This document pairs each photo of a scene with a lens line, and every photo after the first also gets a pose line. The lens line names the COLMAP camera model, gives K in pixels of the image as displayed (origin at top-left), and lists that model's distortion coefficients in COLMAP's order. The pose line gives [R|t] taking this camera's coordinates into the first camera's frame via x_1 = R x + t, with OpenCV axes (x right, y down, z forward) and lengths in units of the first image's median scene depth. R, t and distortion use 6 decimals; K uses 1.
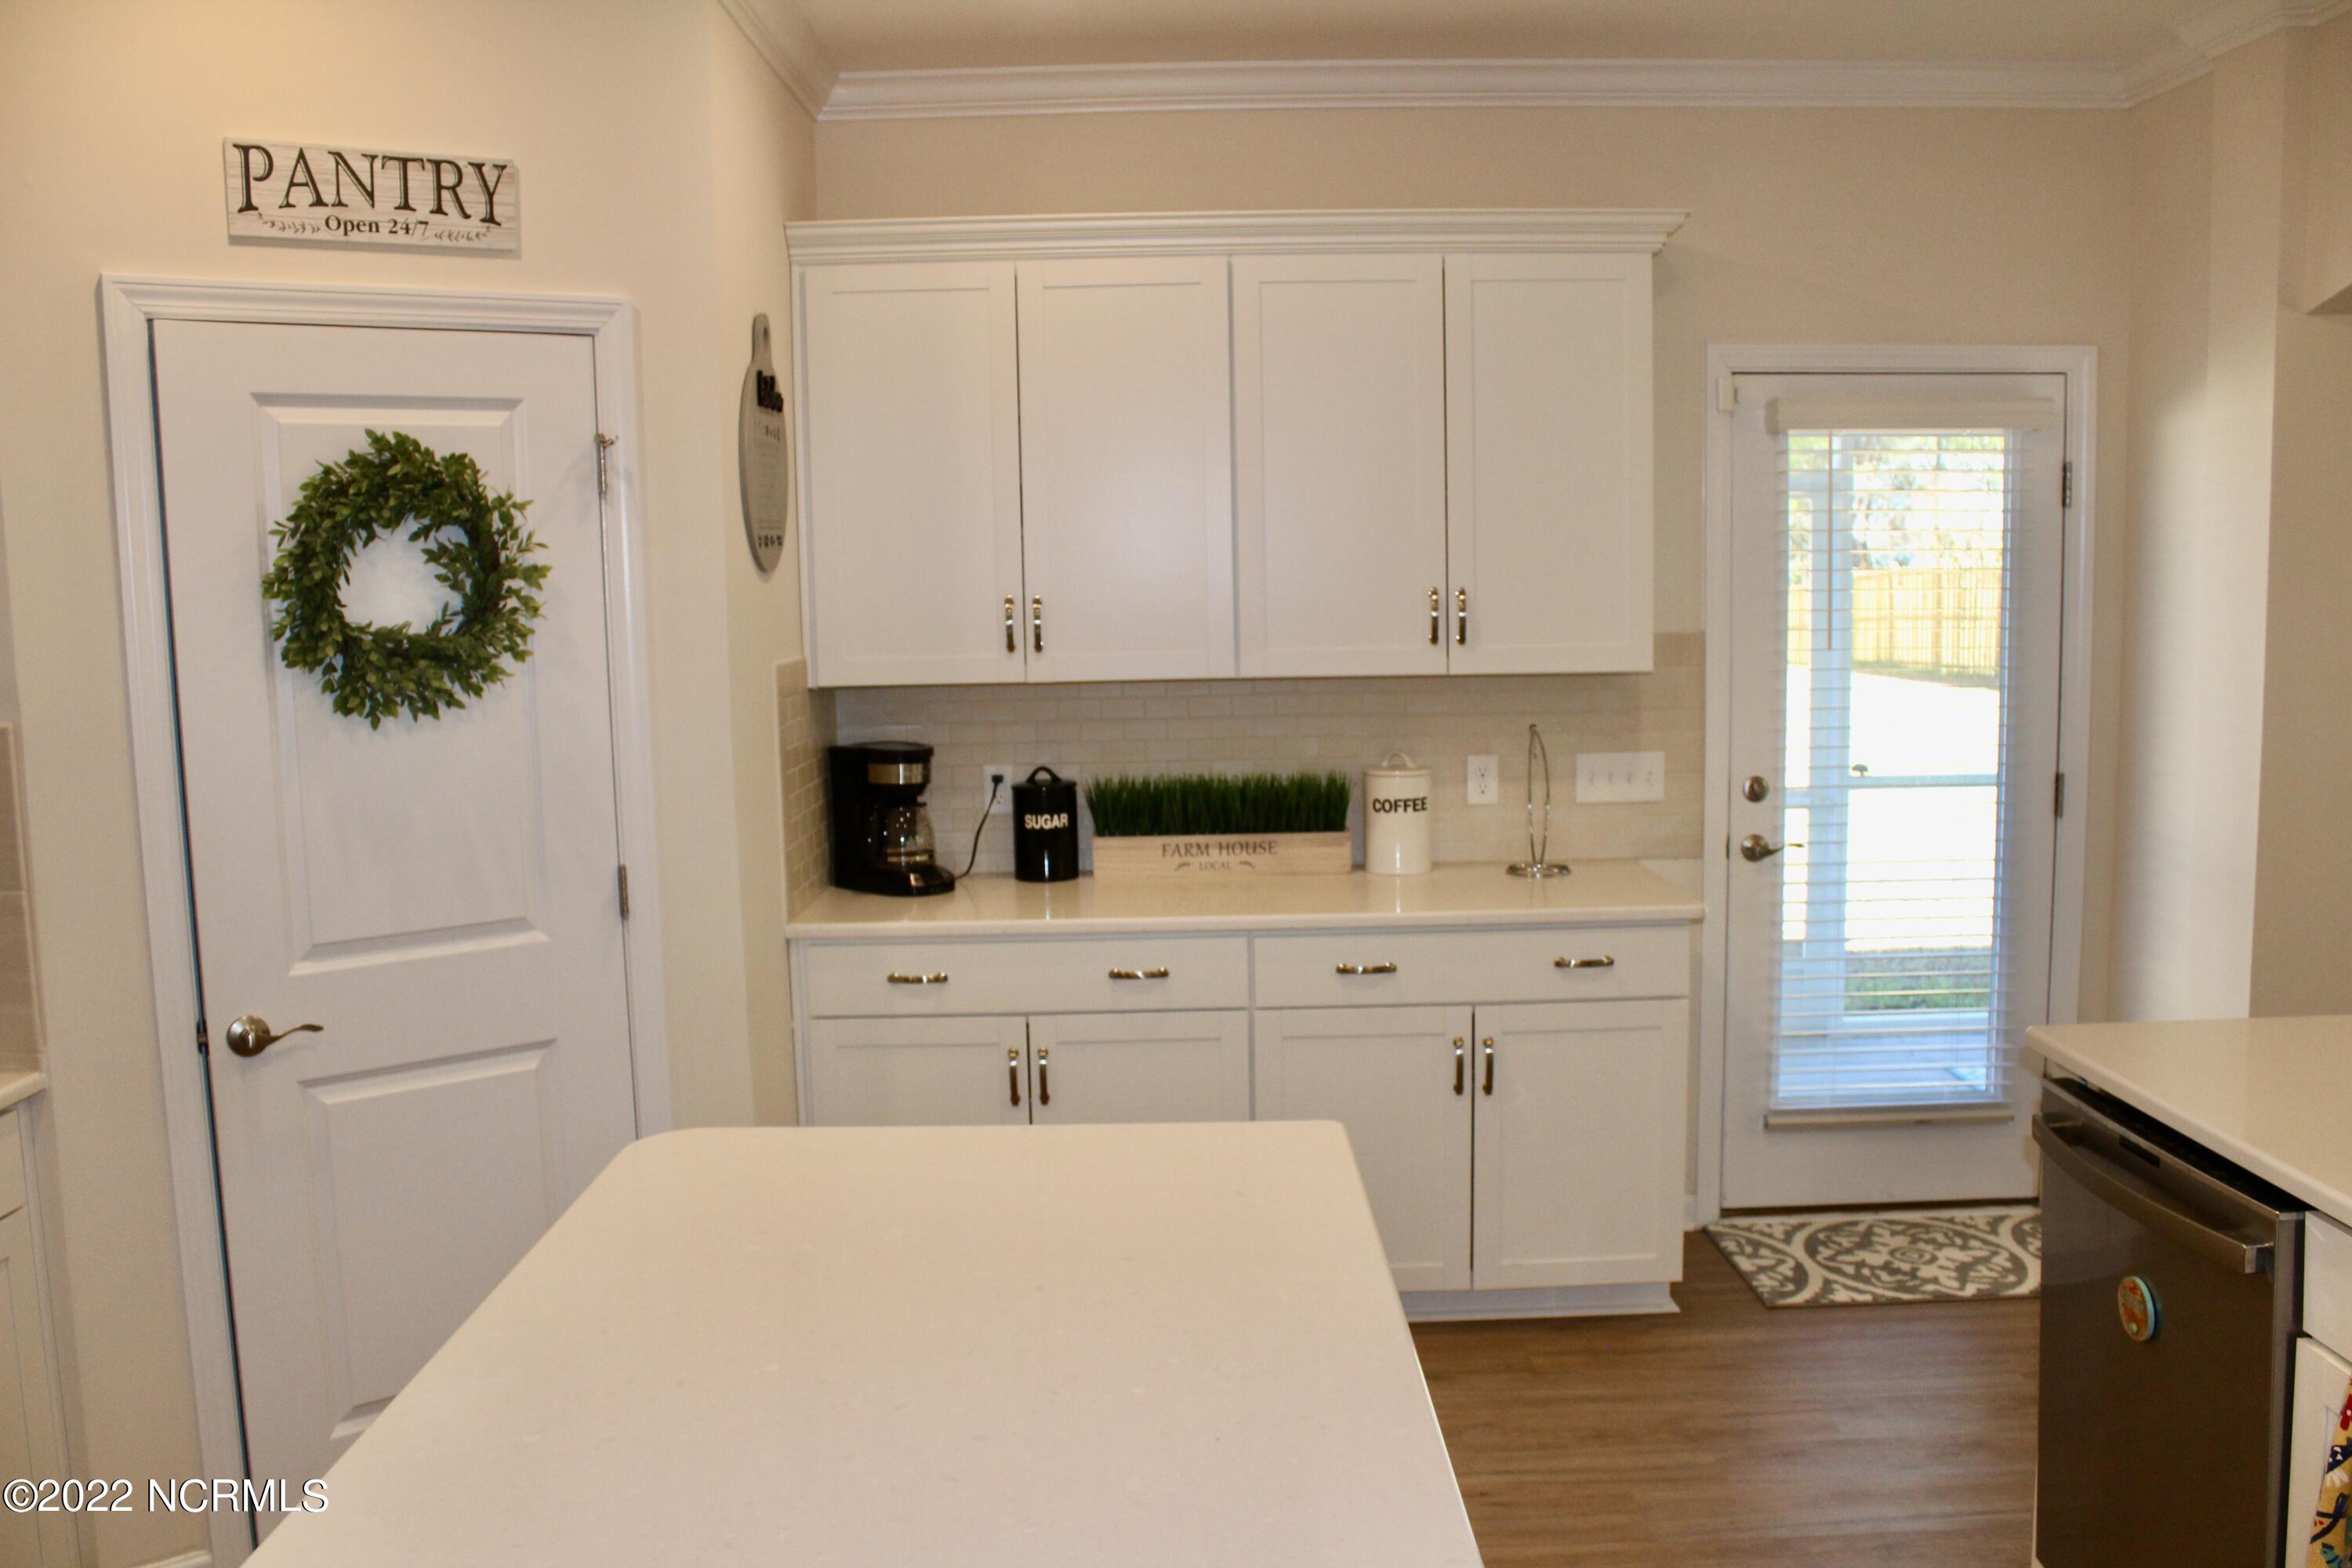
lens RADIAL K [[1948.9, 0, 1176.0], [0, 1948.9, 784.0], [0, 0, 1]] dist [-0.170567, 0.156035]
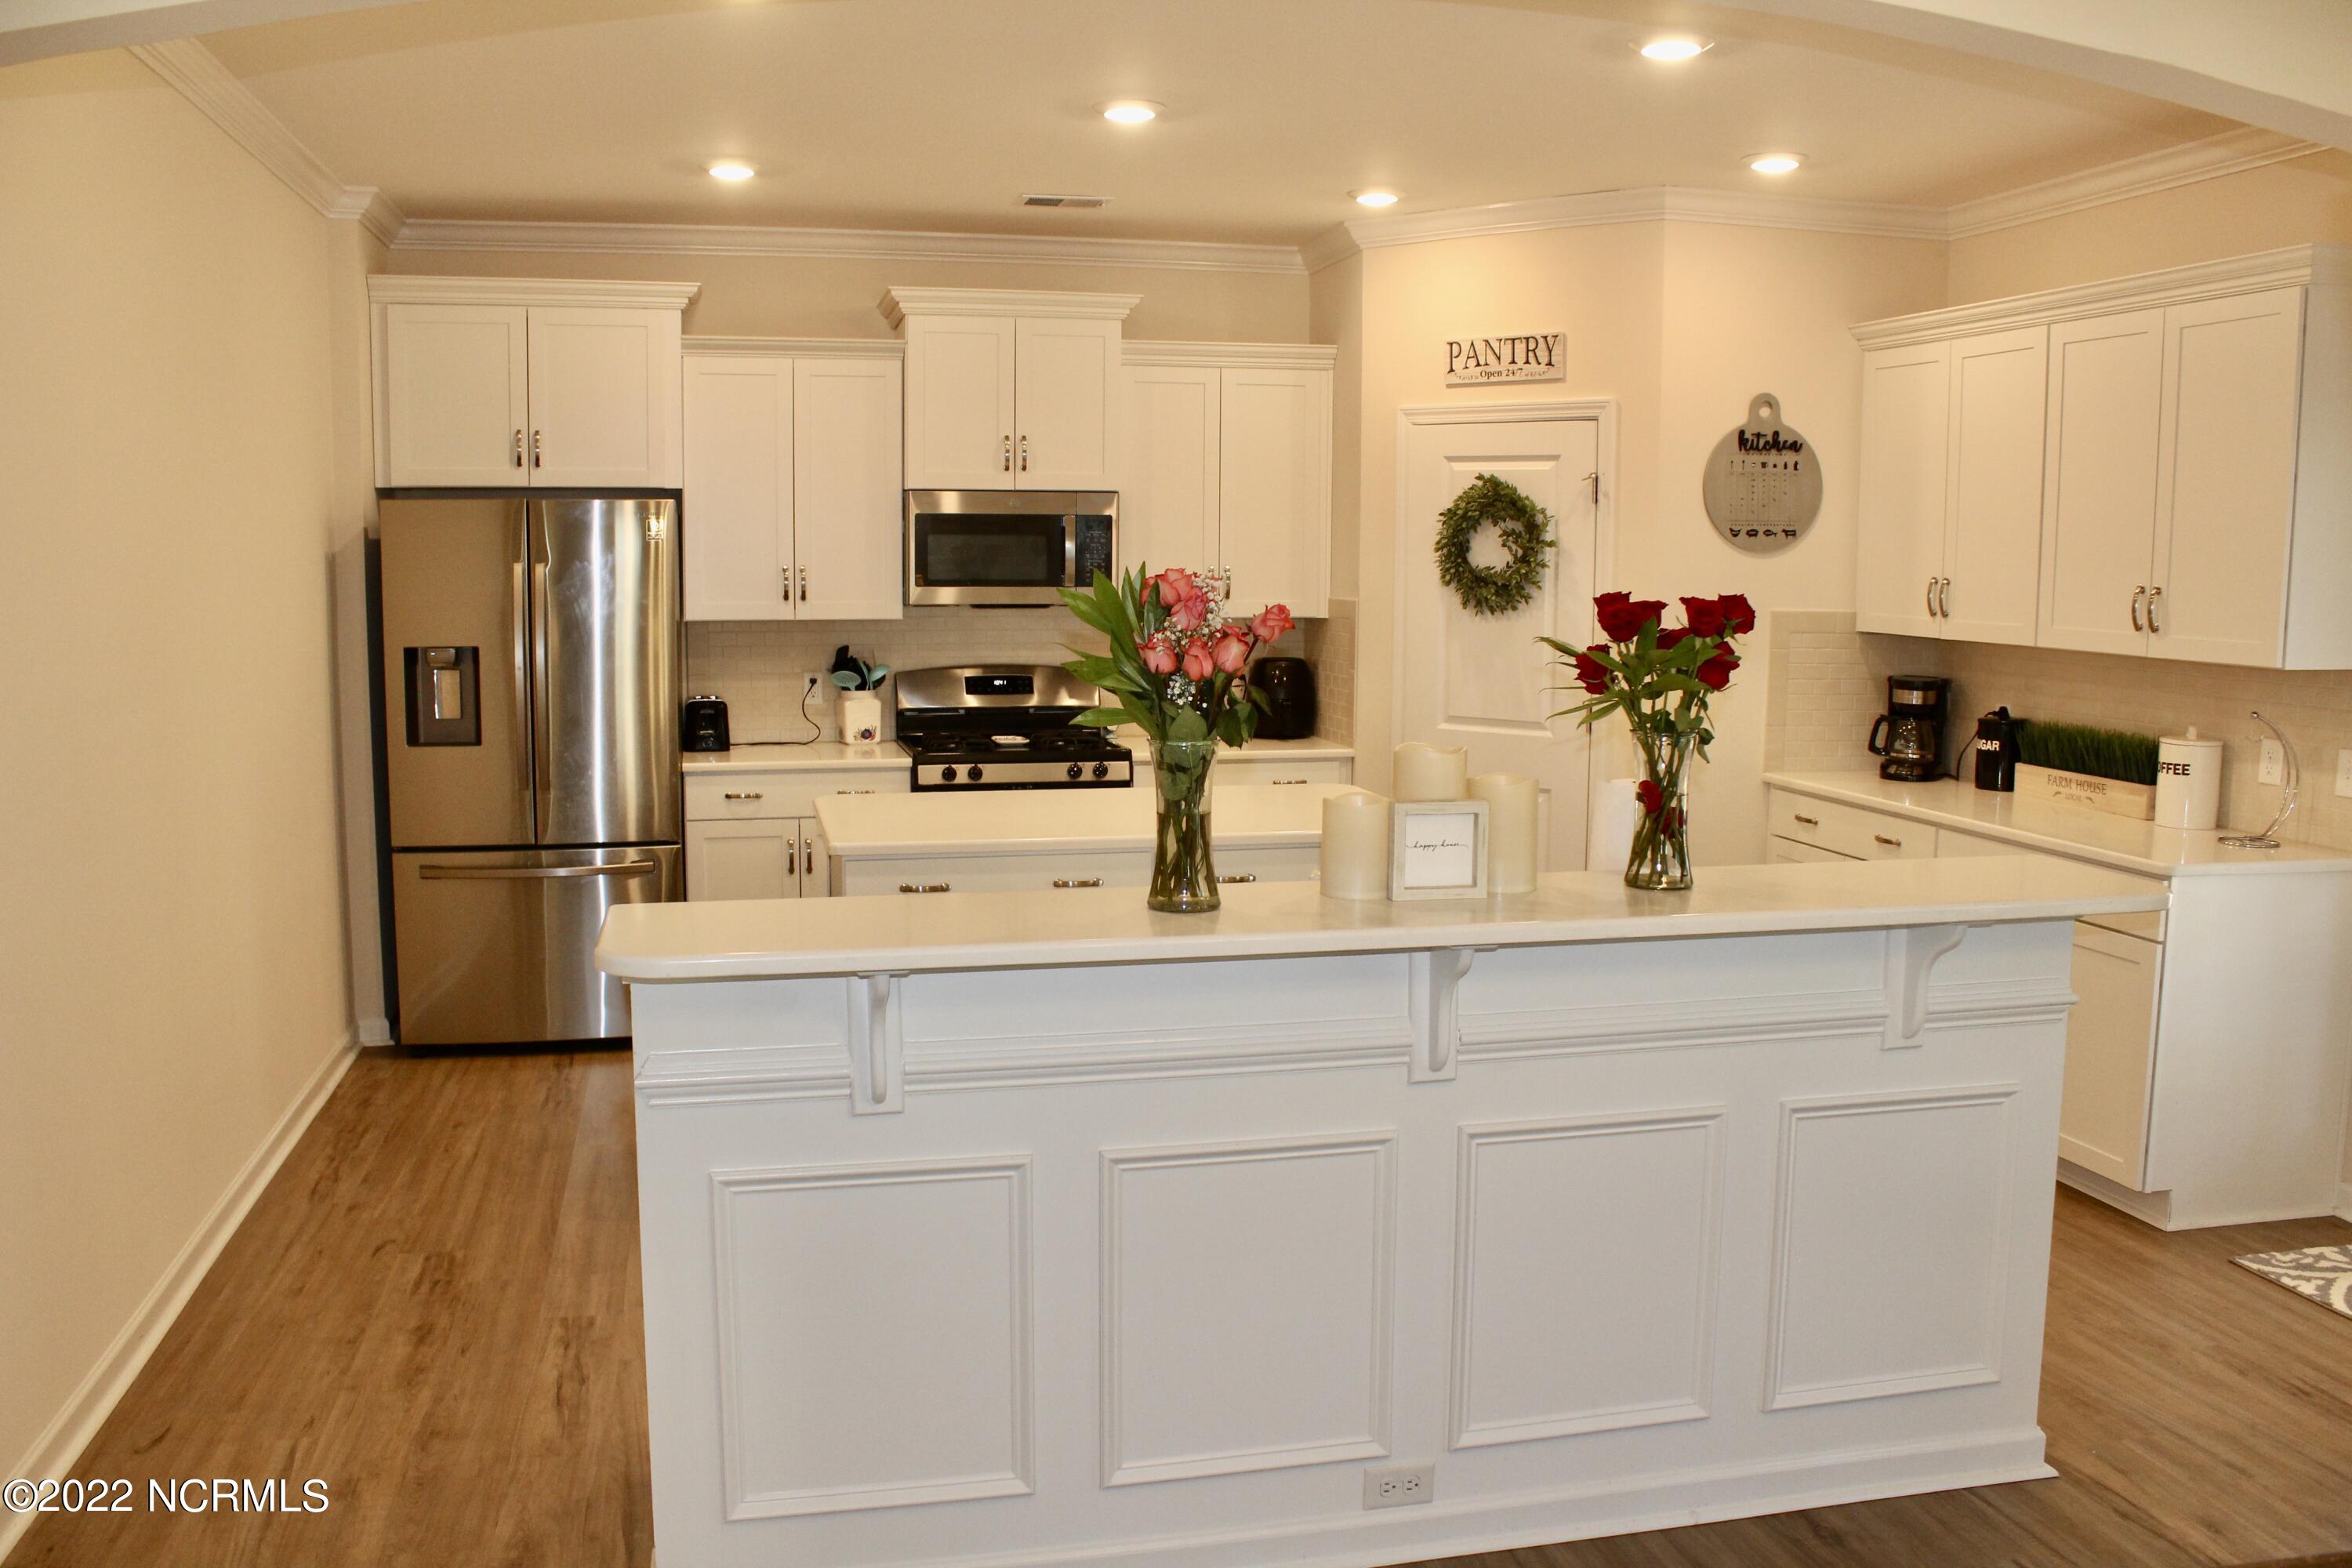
lens RADIAL K [[1948.9, 0, 1176.0], [0, 1948.9, 784.0], [0, 0, 1]] dist [-0.170567, 0.156035]
pose [[0.224237, 0.140648, -0.964332, 1.208034], [-0.126006, 0.985409, 0.114421, -0.038060], [0.966354, 0.095854, 0.238687, 0.150176]]
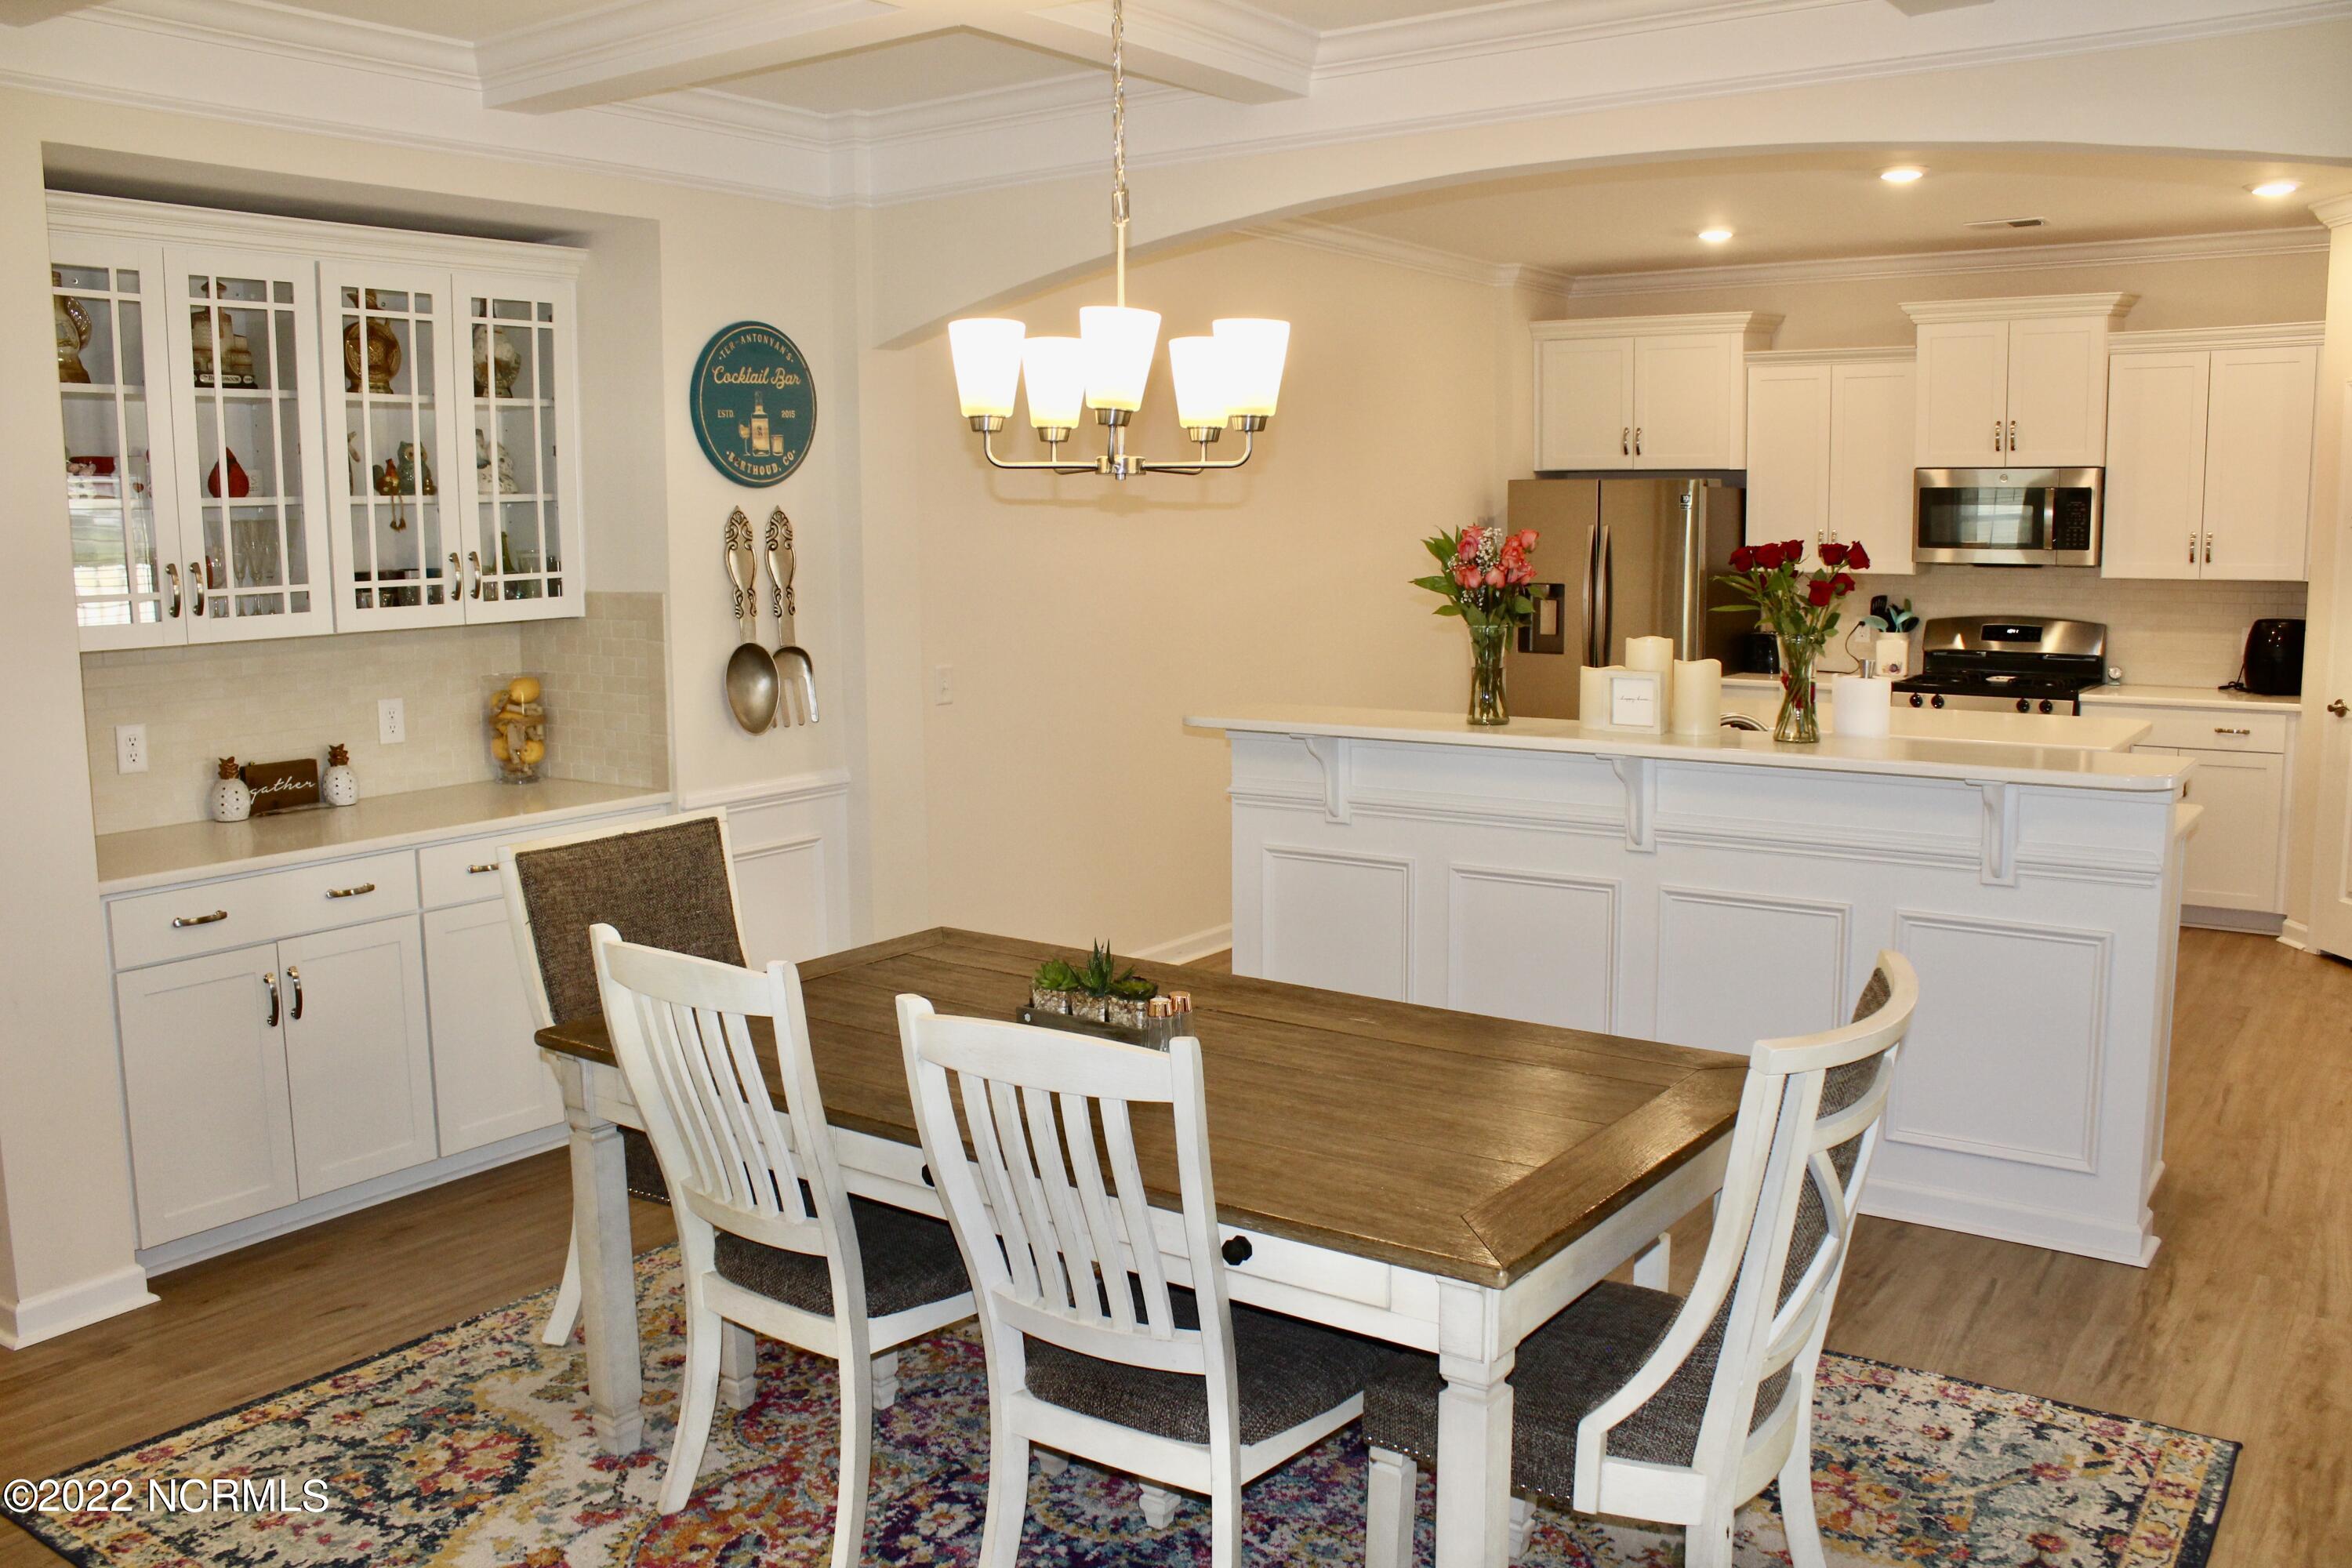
lens RADIAL K [[1948.9, 0, 1176.0], [0, 1948.9, 784.0], [0, 0, 1]] dist [-0.170567, 0.156035]
pose [[-0.586332, 0.134627, -0.798806, 1.617286], [-0.075157, 0.972799, 0.219118, -0.124543], [0.806577, 0.188512, -0.560265, 0.860627]]
